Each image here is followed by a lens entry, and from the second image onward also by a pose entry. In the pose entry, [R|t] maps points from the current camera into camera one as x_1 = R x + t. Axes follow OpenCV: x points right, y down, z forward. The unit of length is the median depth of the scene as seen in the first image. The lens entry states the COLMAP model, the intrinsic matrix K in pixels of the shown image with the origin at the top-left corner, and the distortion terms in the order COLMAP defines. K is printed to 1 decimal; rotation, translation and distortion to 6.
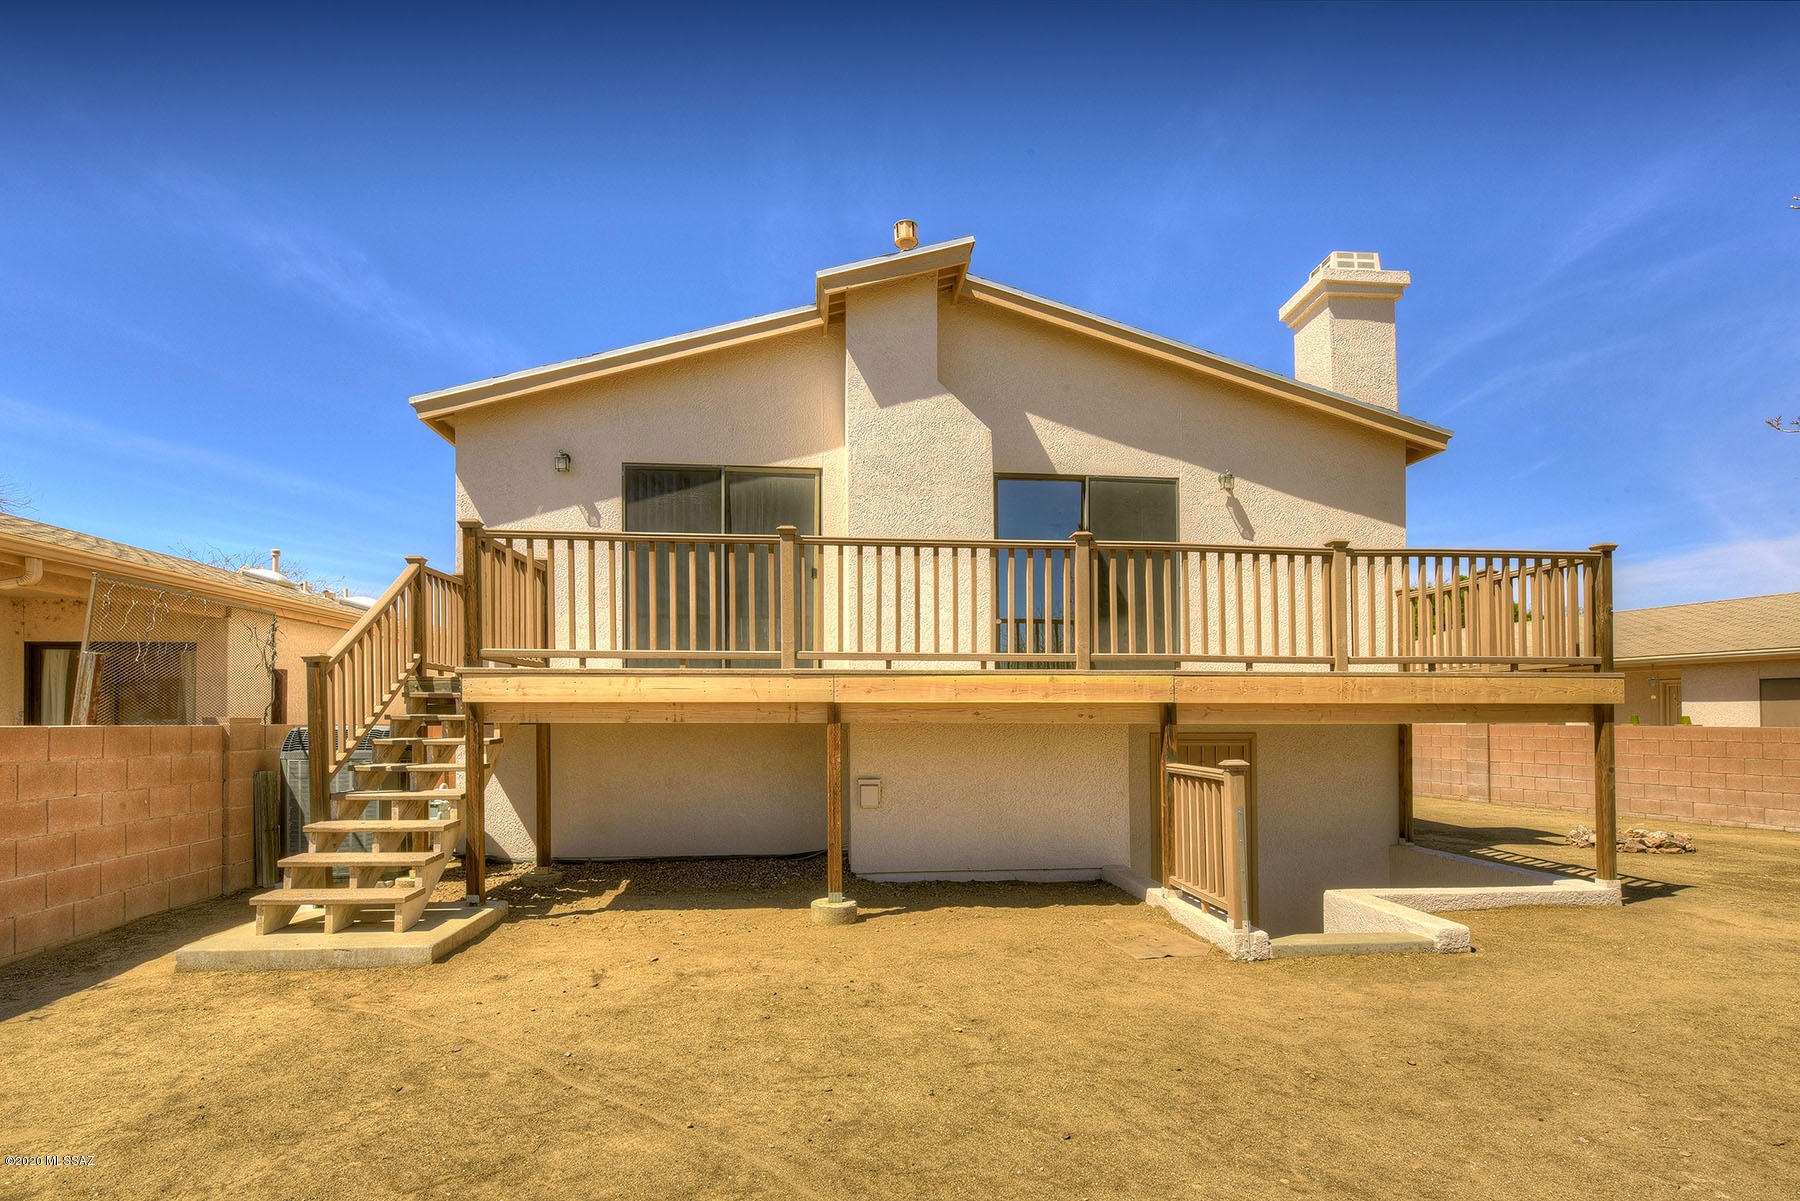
lens RADIAL K [[841.8, 0, 901.3], [0, 841.8, 718.5], [0, 0, 1]] dist [-0.009650, -0.000493]
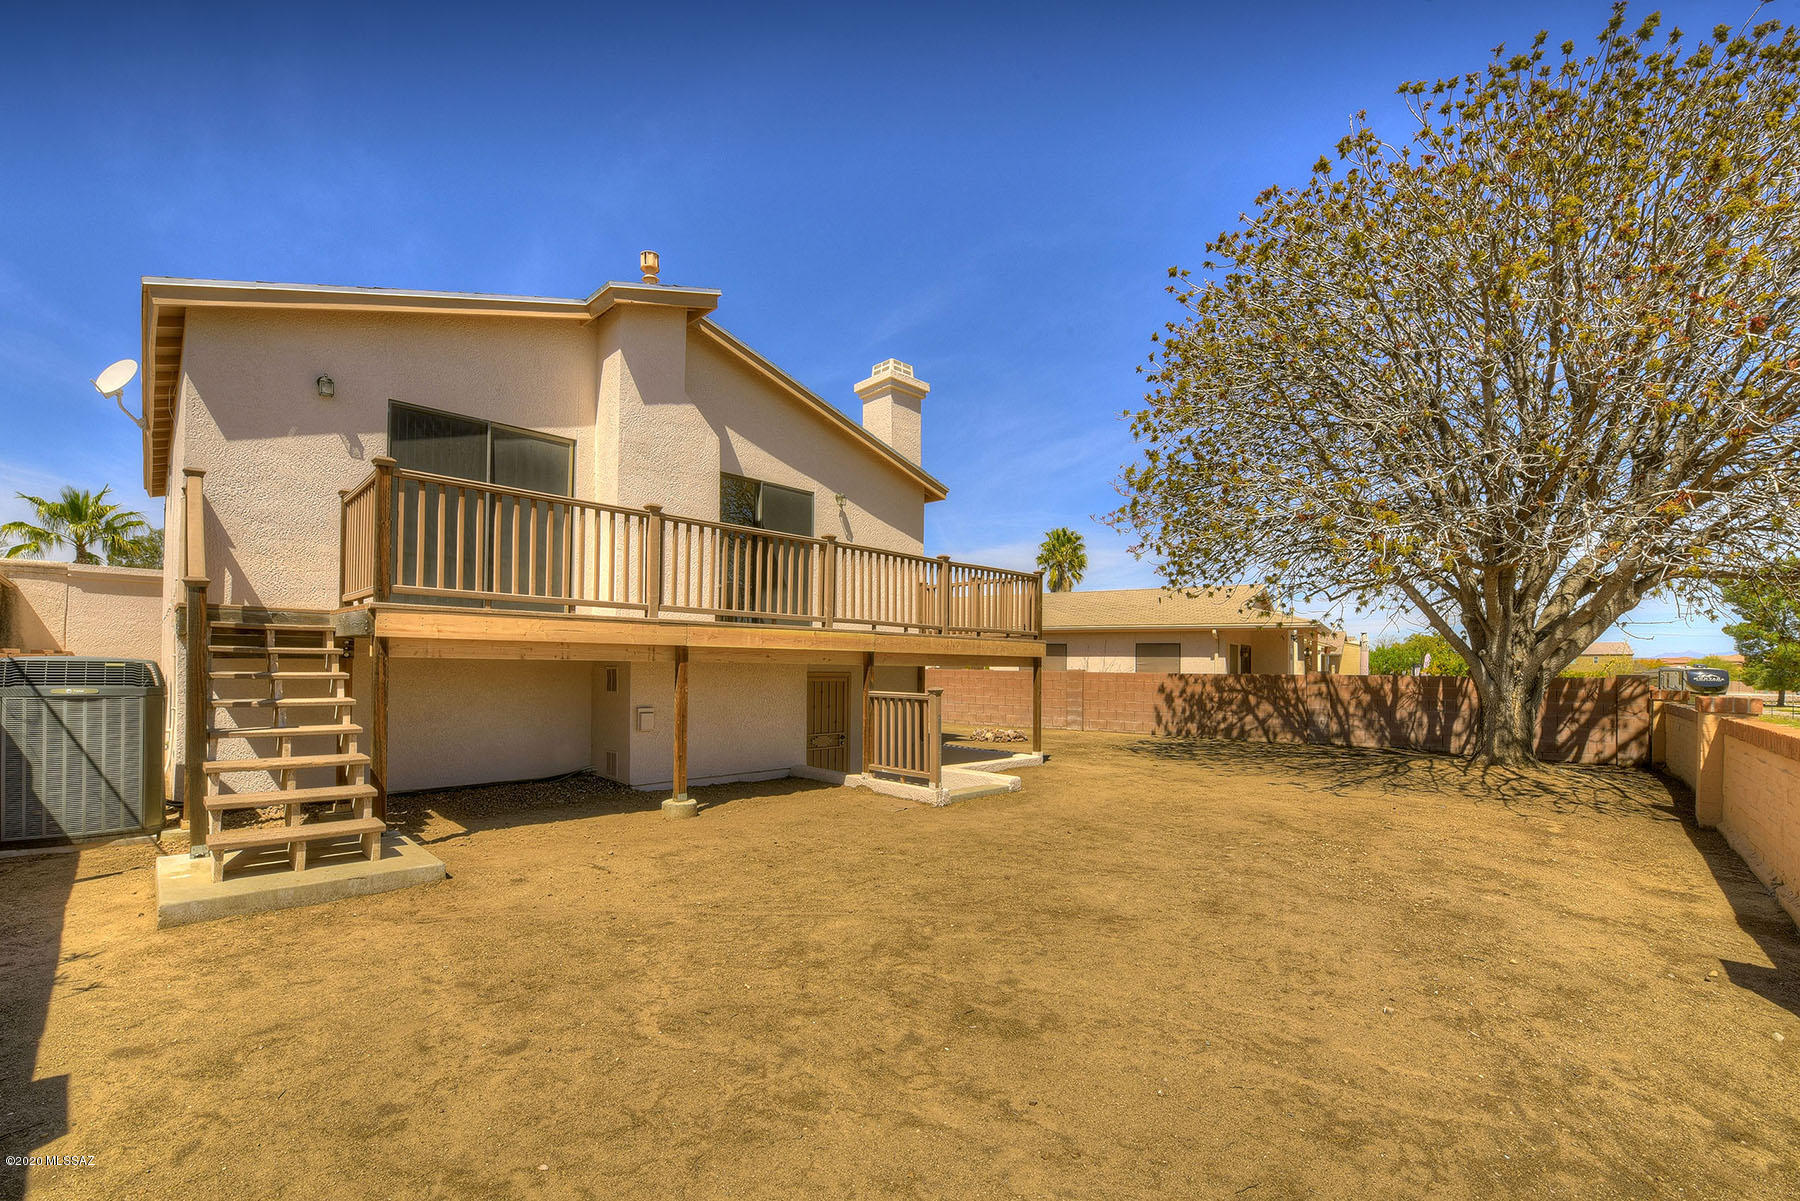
lens RADIAL K [[728.8, 0, 900.4], [0, 728.8, 654.3], [0, 0, 1]] dist [-0.022033, 0.000106]
pose [[0.773090, 0.020763, 0.633957, -0.395720], [-0.016474, 0.999784, -0.012654, 0.001817], [-0.634083, -0.000661, 0.773265, -0.053476]]
